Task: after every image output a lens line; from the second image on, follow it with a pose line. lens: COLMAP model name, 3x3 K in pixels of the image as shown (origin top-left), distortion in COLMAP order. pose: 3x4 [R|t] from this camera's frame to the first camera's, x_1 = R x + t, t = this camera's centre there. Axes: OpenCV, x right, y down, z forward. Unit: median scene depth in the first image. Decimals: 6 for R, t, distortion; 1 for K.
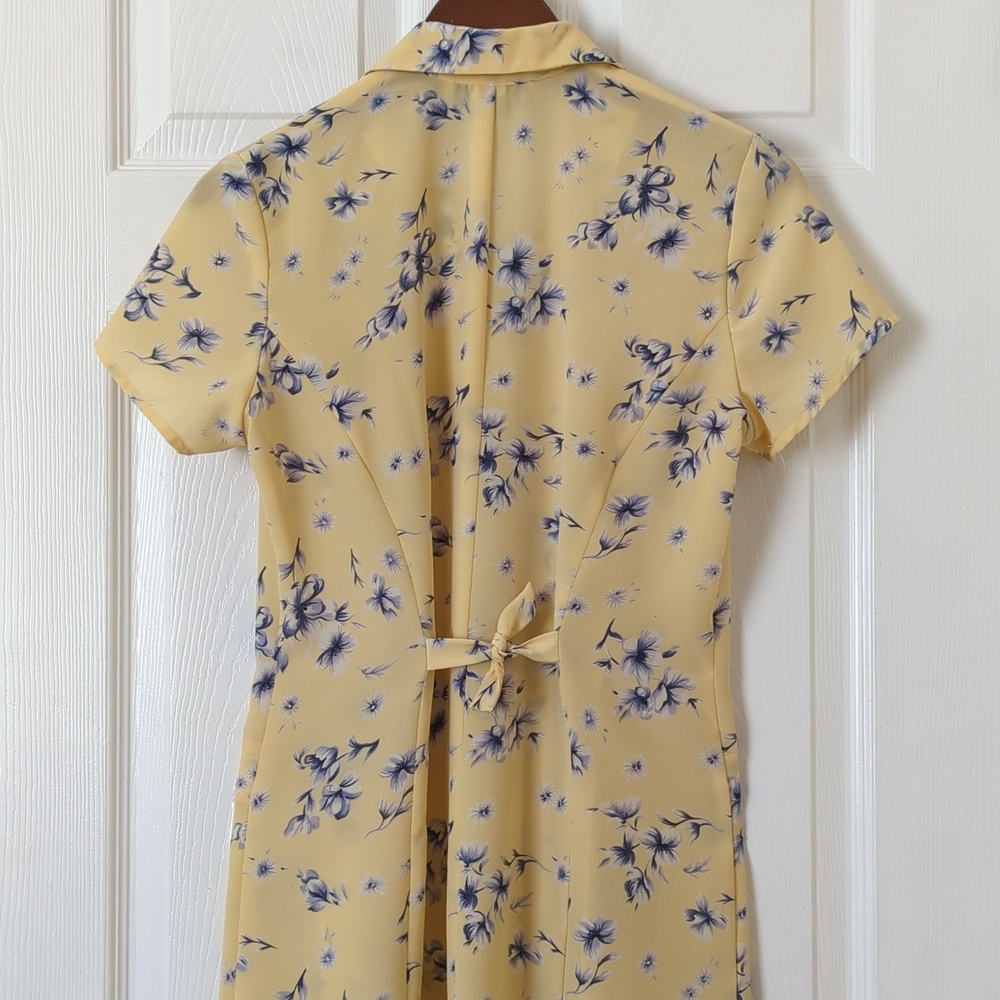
lens RADIAL K [[1627.1, 0, 518.2], [0, 1627.1, 500.1], [0, 0, 1]] dist [0.240413, -1.094883]
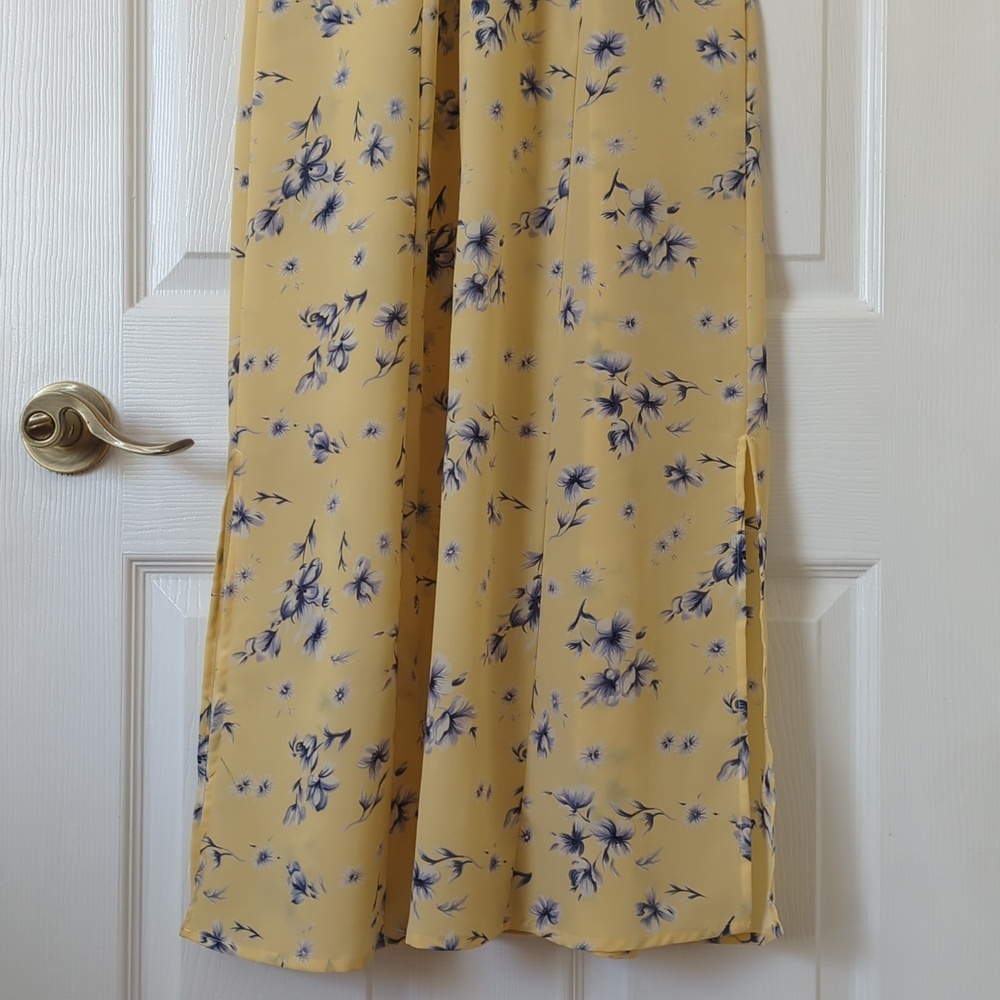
lens RADIAL K [[1627.1, 0, 518.2], [0, 1627.1, 500.1], [0, 0, 1]] dist [0.240413, -1.094883]
pose [[0.999852, 0.006915, -0.015784, 0.010615], [-0.006905, 0.999976, 0.000693, 0.530471], [0.015788, -0.000584, 0.999875, -0.011940]]
